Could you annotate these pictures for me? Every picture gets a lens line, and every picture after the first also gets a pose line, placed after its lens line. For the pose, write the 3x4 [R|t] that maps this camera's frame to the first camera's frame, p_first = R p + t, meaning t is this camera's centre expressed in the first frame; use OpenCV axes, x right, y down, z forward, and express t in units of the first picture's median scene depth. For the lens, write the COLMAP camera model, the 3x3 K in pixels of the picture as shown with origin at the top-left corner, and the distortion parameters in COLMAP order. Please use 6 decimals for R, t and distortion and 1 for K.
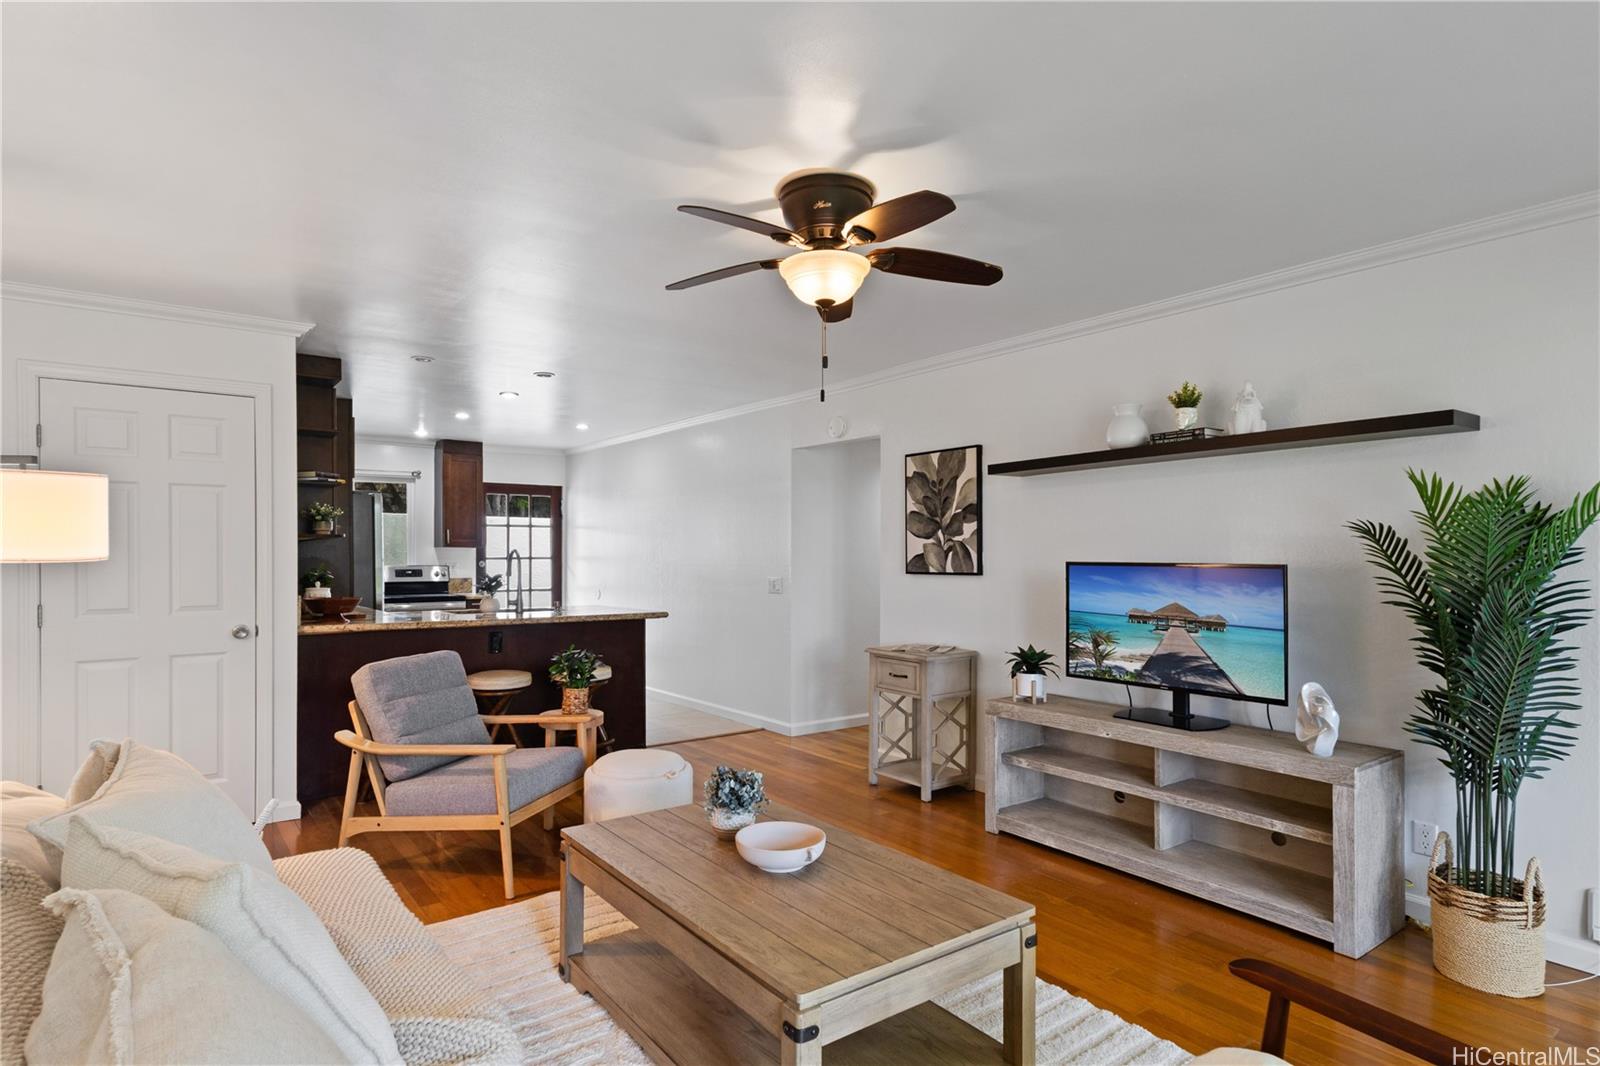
lens RADIAL K [[842.7, 0, 773.2], [0, 842.7, 543.8], [0, 0, 1]] dist [0.021987, -0.002508]
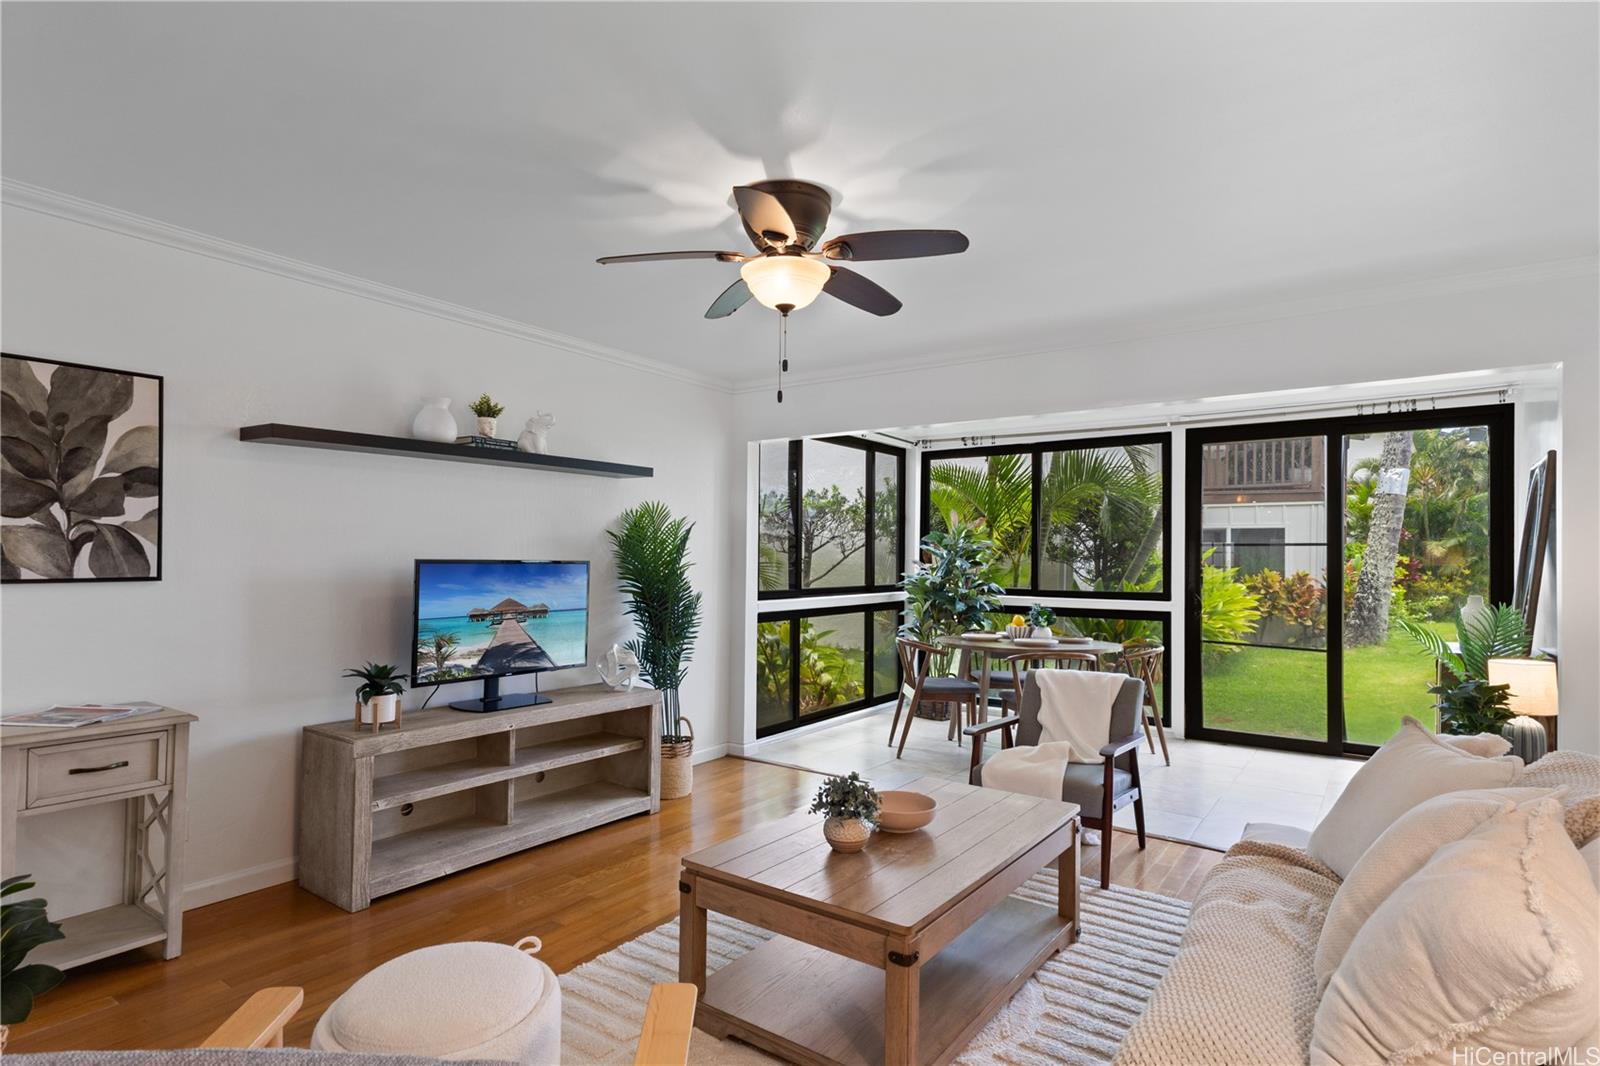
lens RADIAL K [[842.7, 0, 790.9], [0, 842.7, 542.6], [0, 0, 1]] dist [0.021987, -0.002508]
pose [[-0.308921, 0.014599, 0.950976, -0.584803], [-0.024261, 0.999436, -0.023224, 0.013180], [-0.950778, -0.030246, -0.308392, 0.840215]]
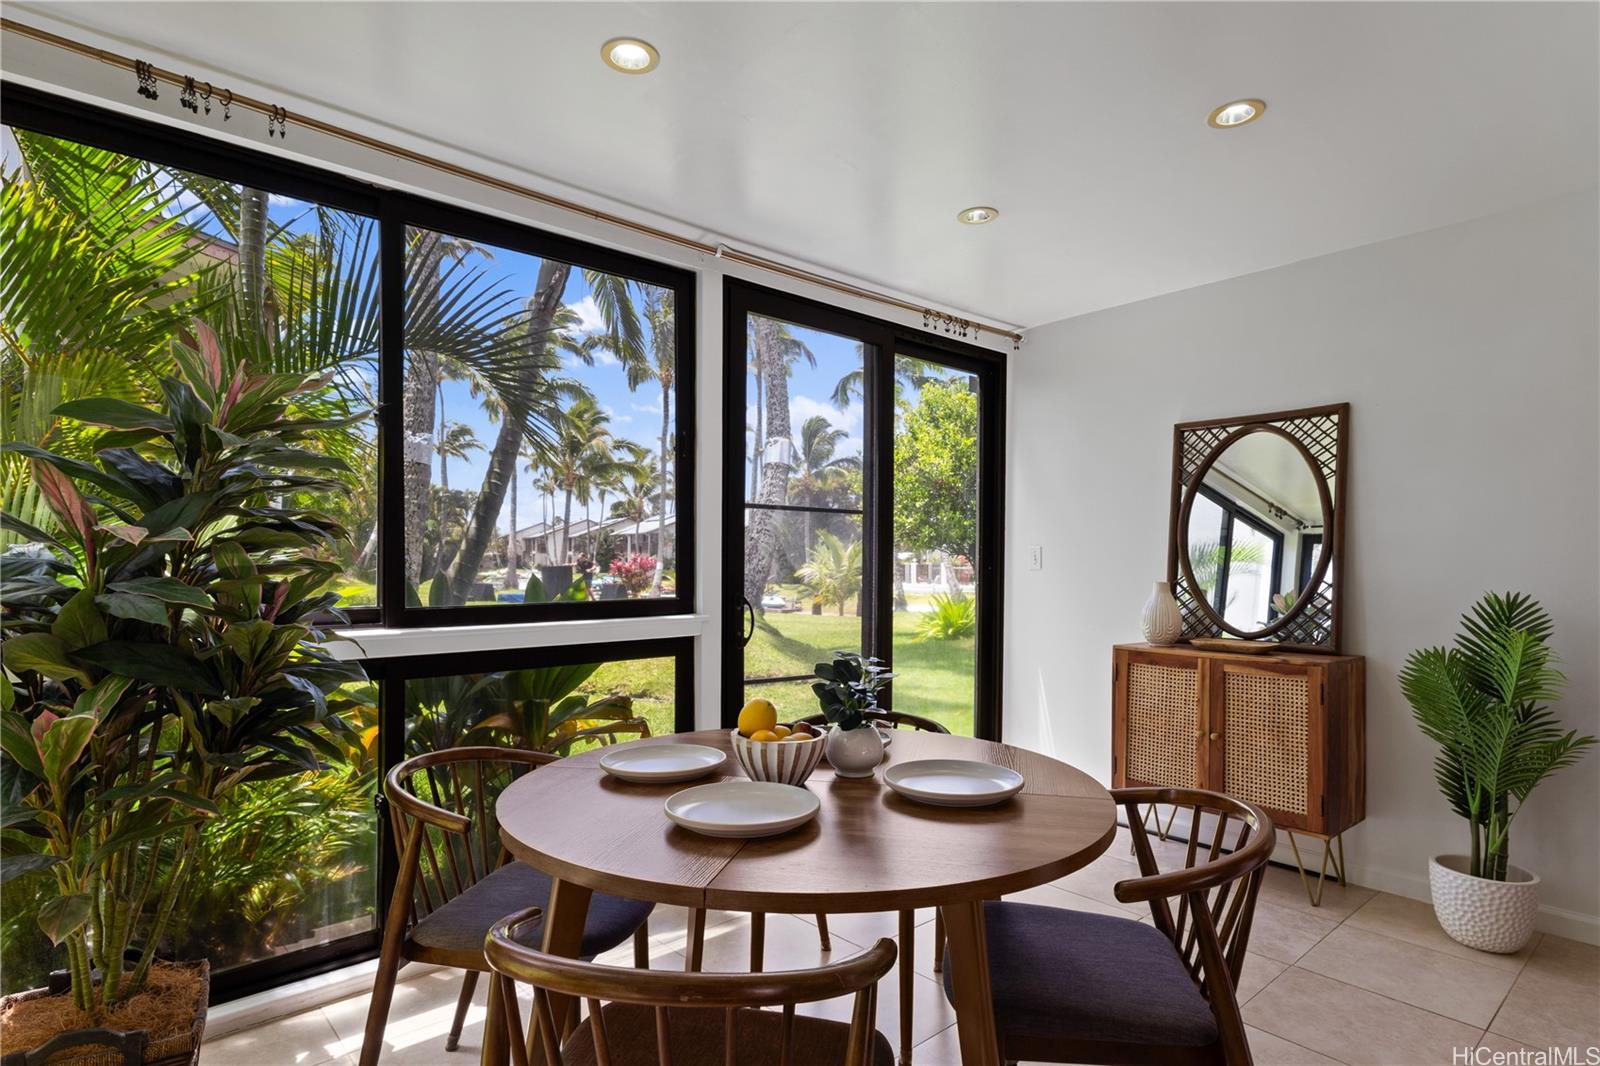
lens RADIAL K [[842.7, 0, 797.7], [0, 842.7, 562.7], [0, 0, 1]] dist [0.021987, -0.002508]
pose [[-0.996918, -0.013023, -0.077360, 0.660014], [-0.012043, 0.999842, -0.013109, 0.029111], [0.077518, -0.012137, -0.996917, 0.462145]]
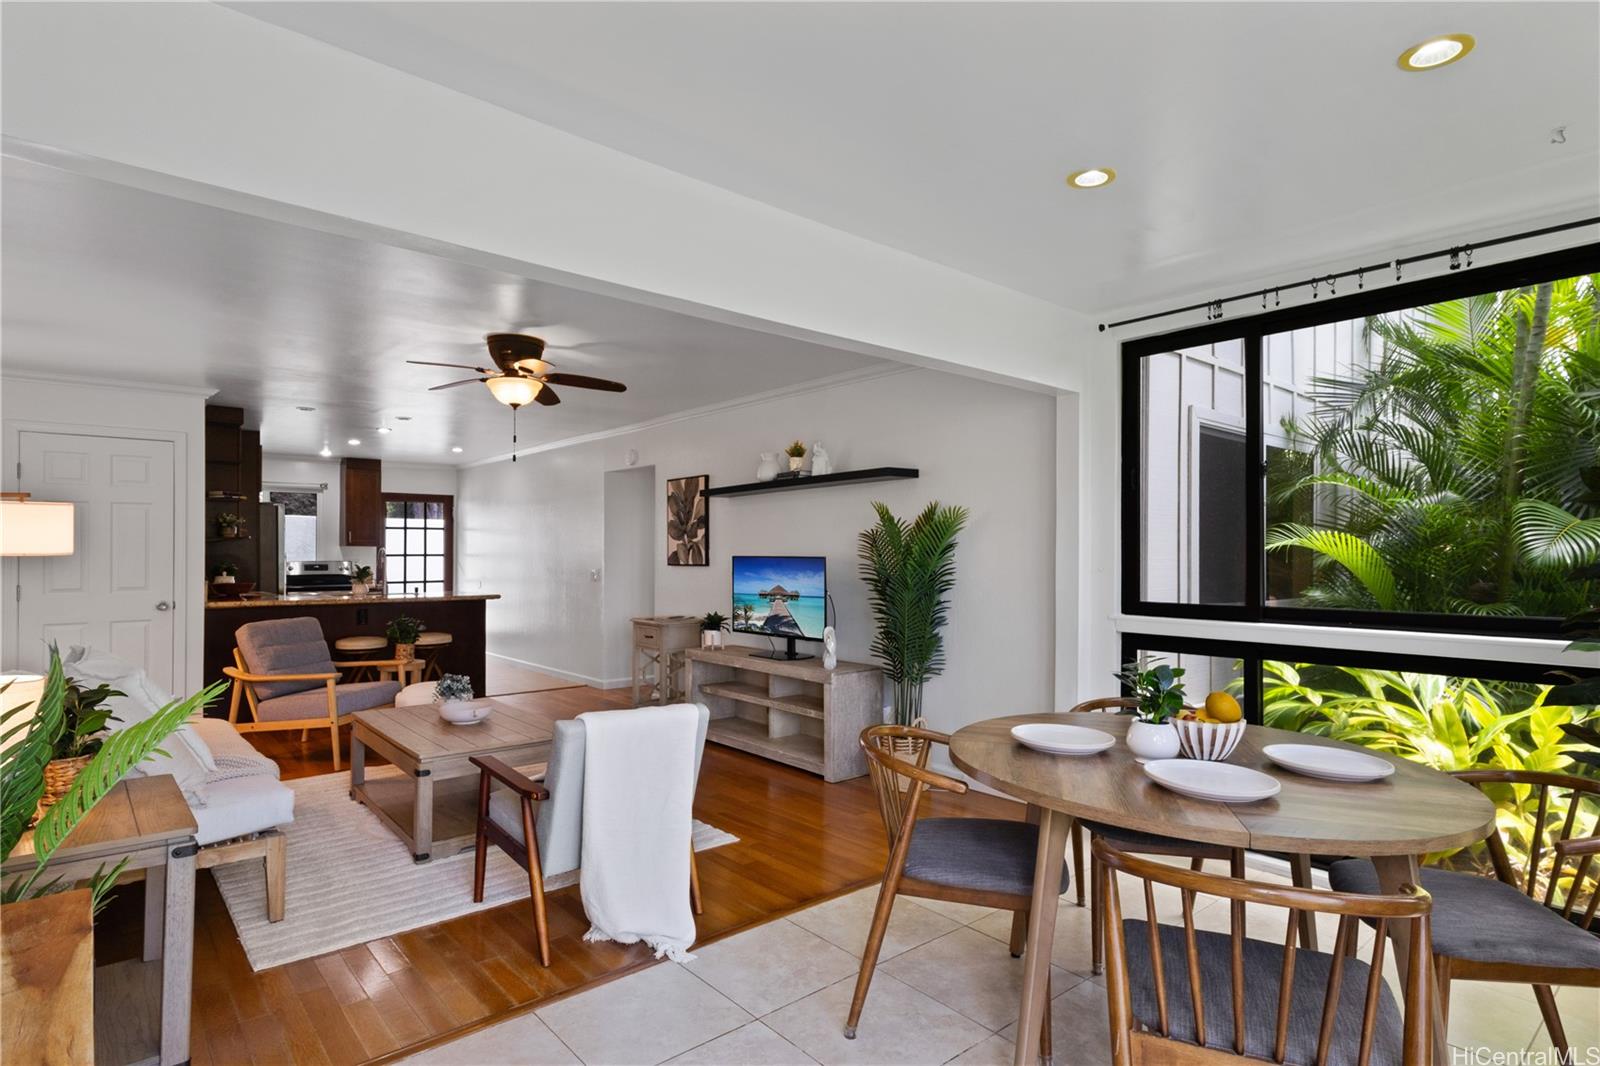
lens RADIAL K [[842.7, 0, 791.9], [0, 842.7, 533.4], [0, 0, 1]] dist [0.021987, -0.002508]
pose [[0.998276, 0.000917, 0.058690, 0.345298], [-0.000303, 0.999945, -0.010464, -0.003513], [-0.058697, 0.010428, 0.998221, -0.492990]]
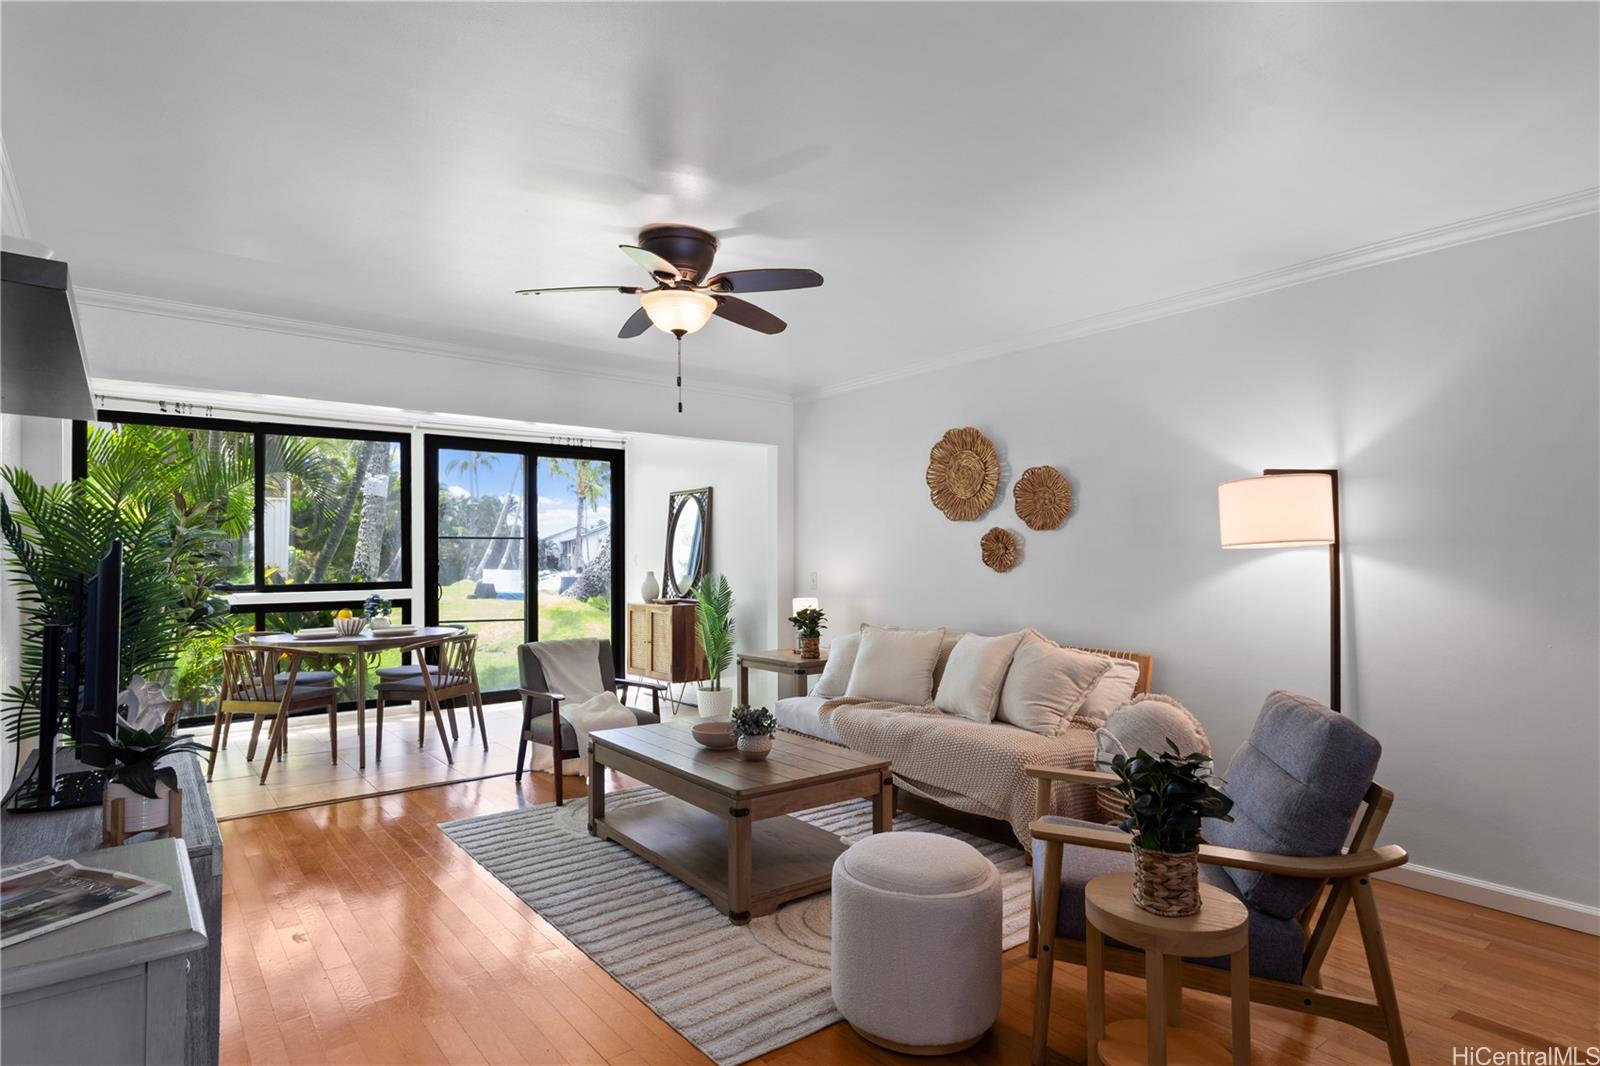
lens RADIAL K [[842.7, 0, 796.5], [0, 842.7, 547.1], [0, 0, 1]] dist [0.021987, -0.002508]
pose [[-0.999680, 0.002629, -0.025176, -0.046806], [0.003353, 0.999581, -0.028765, 0.035585], [0.025090, -0.028840, -0.999269, 1.423159]]
